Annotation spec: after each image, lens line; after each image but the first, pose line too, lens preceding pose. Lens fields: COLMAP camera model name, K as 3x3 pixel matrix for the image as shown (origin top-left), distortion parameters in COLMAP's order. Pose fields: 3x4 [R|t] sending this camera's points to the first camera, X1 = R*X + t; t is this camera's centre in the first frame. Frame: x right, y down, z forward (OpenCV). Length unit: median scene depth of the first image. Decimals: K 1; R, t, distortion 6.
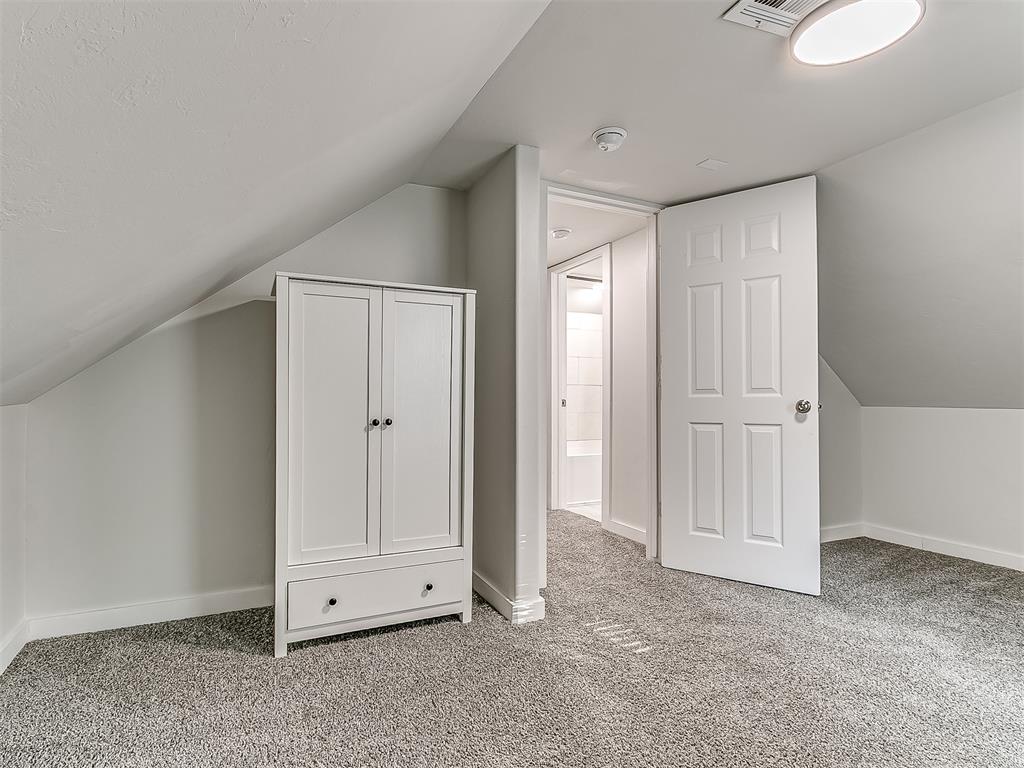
lens RADIAL K [[538.8, 0, 512.0], [0, 538.8, 384.0], [0, 0, 1]] dist [-0.002407, 0.000873]
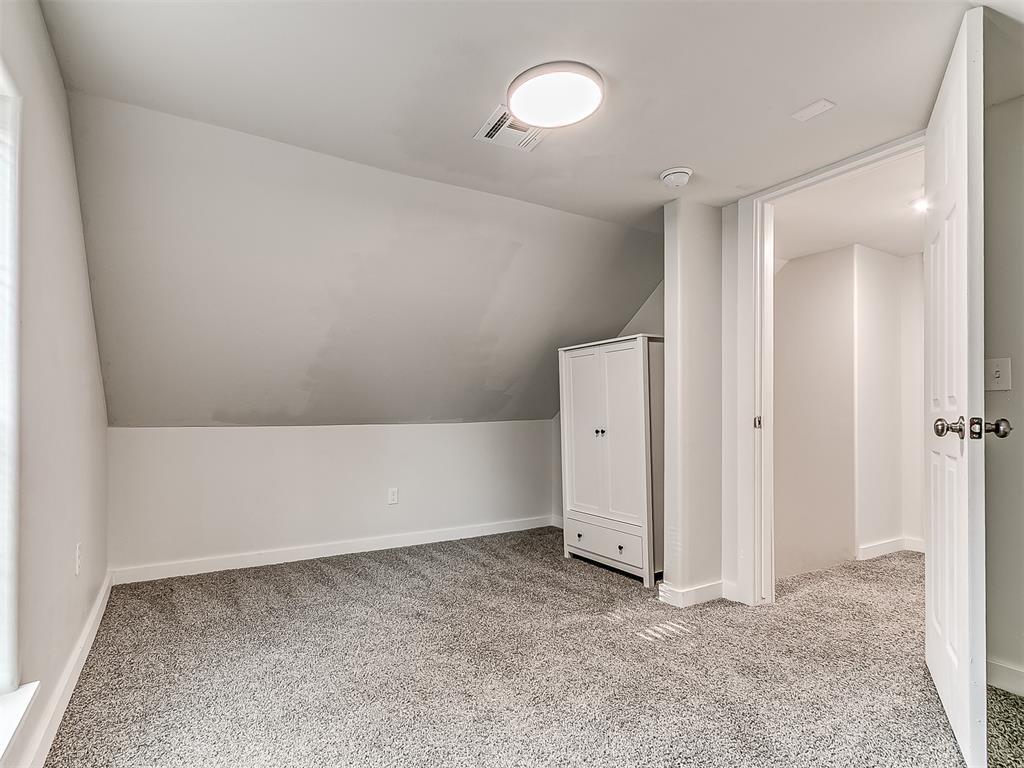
lens RADIAL K [[561.4, 0, 479.1], [0, 561.4, 409.5], [0, 0, 1]] dist [-0.001341, -0.001593]
pose [[0.052850, -0.011507, -0.998536, 1.357912], [0.024207, 0.999655, -0.010238, 0.015511], [0.998309, -0.023630, 0.053110, 0.569942]]
